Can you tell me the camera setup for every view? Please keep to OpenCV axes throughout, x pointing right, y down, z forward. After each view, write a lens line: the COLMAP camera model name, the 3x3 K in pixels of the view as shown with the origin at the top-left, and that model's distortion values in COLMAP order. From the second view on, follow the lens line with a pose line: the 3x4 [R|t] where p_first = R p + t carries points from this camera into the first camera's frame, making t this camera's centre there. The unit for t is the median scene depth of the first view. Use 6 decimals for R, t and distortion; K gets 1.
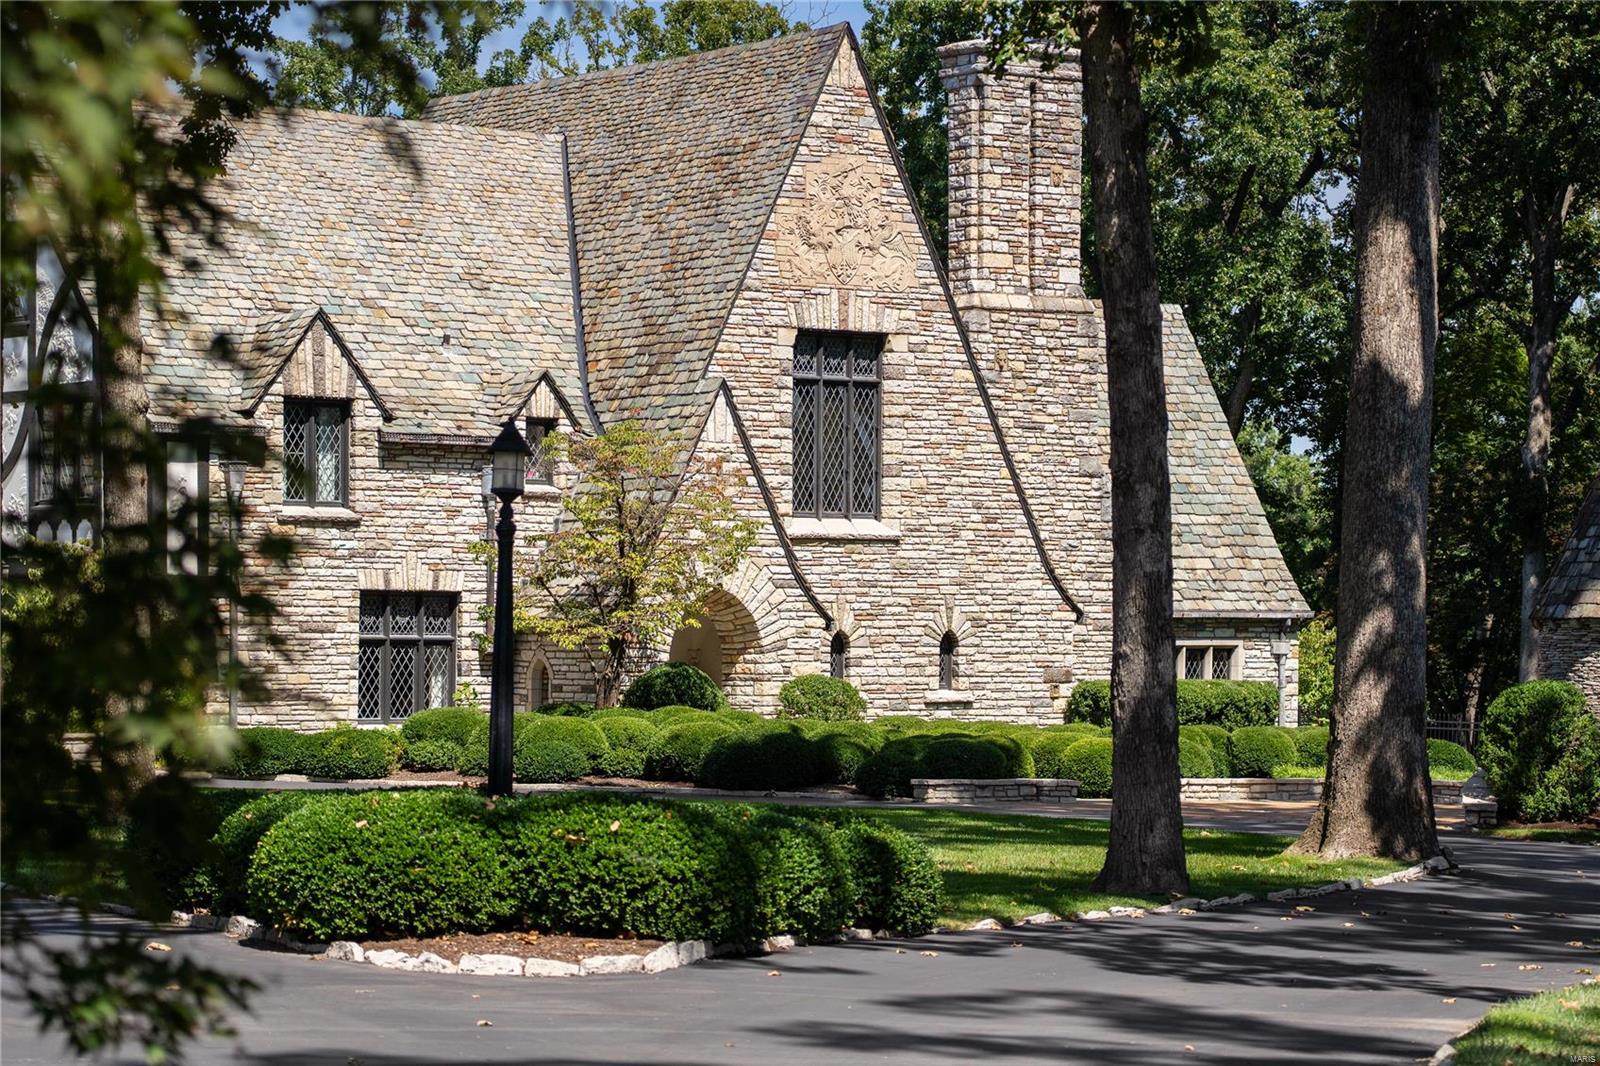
lens RADIAL K [[4238.9, 0, 800.1], [0, 4238.9, 534.0], [0, 0, 1]] dist [-0.007279, 0.000000]
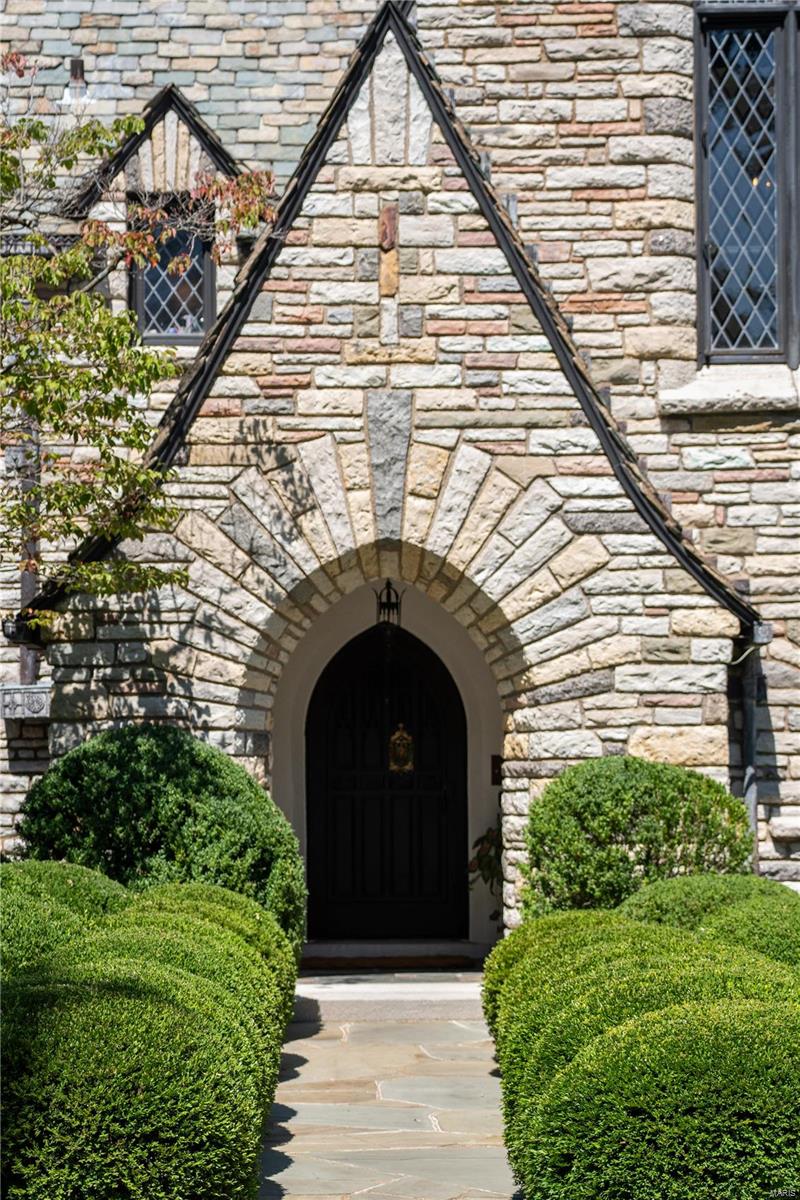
lens RADIAL K [[2556.4, 0, 400.0], [0, 2556.4, 599.2], [0, 0, 1]] dist [0.163979, 0.000000]
pose [[0.782398, -0.051260, -0.620665, 0.125107], [0.022283, 0.998273, -0.054356, 0.030760], [0.622379, 0.028697, 0.782189, 0.806550]]
